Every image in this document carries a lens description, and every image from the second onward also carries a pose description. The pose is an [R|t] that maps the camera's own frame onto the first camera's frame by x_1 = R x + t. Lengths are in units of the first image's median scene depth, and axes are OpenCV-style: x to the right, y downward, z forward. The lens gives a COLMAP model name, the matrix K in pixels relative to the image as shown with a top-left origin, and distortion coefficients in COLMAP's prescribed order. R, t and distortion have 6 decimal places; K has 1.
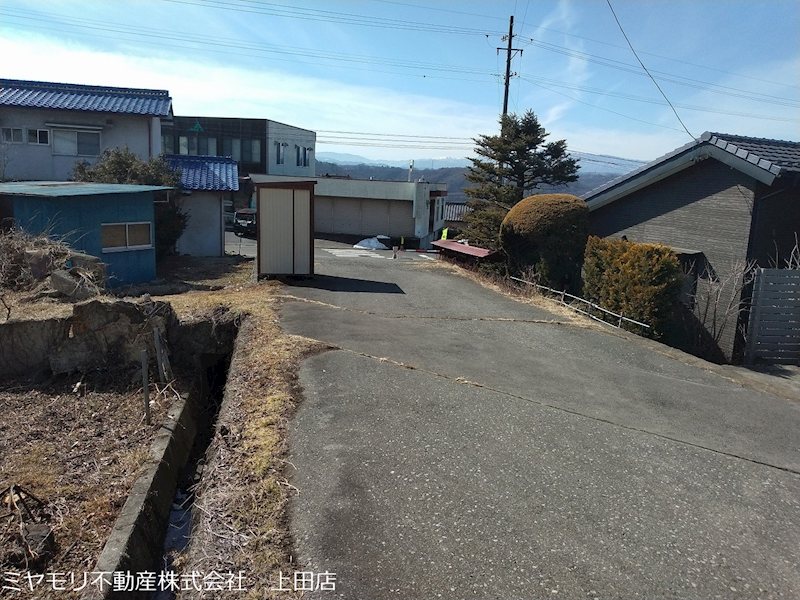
lens RADIAL K [[639.0, 0, 400.8], [0, 639.0, 295.0], [0, 0, 1]] dist [0.015986, -0.035591]
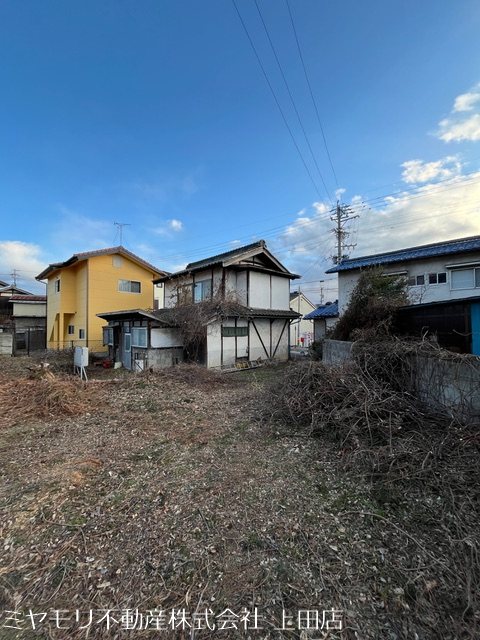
lens RADIAL K [[258.1, 0, 239.4], [0, 258.1, 319.3], [0, 0, 1]] dist [-0.002132, 0.000074]
pose [[0.508411, -0.075658, -0.857784, -0.941810], [-0.123023, 0.979533, -0.159313, -0.097730], [0.852281, 0.186523, 0.488698, 1.190110]]
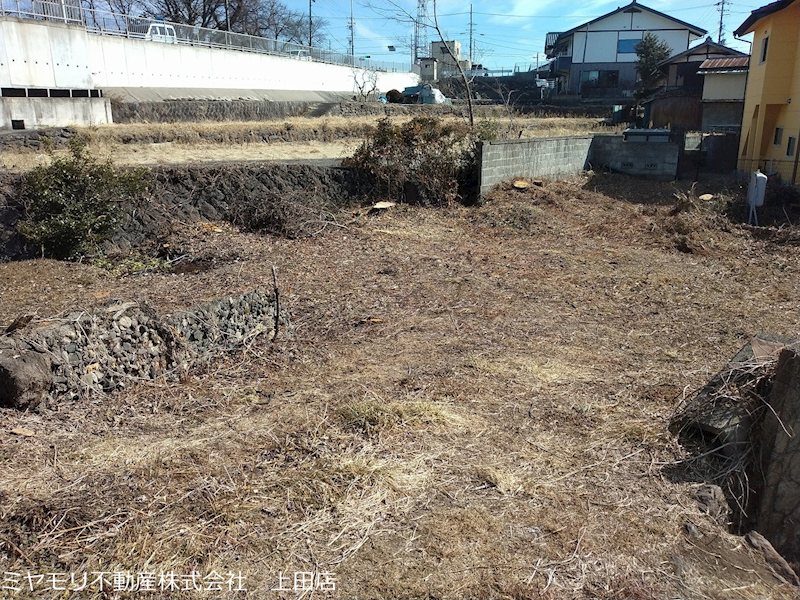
lens RADIAL K [[639.0, 0, 413.7], [0, 639.0, 297.7], [0, 0, 1]] dist [0.015986, -0.035591]
pose [[-0.574671, 0.179530, -0.798450, -0.253367], [-0.165734, 0.929895, 0.328370, -0.182415], [0.801427, 0.321035, -0.504630, 1.424585]]
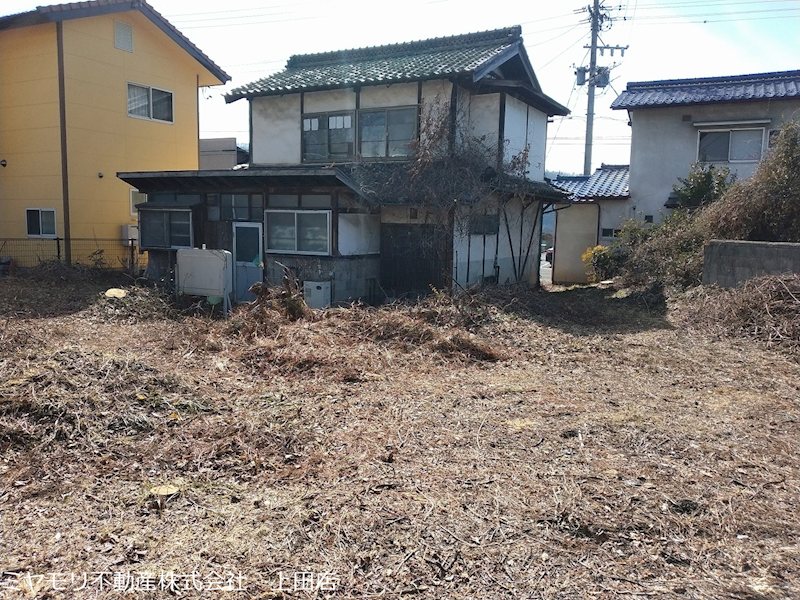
lens RADIAL K [[639.0, 0, 397.3], [0, 639.0, 298.1], [0, 0, 1]] dist [0.015986, -0.035591]
pose [[0.735319, 0.050136, -0.675864, -1.199339], [-0.106240, 0.993458, -0.041889, 0.039146], [0.669342, 0.102606, 0.735835, 0.471232]]
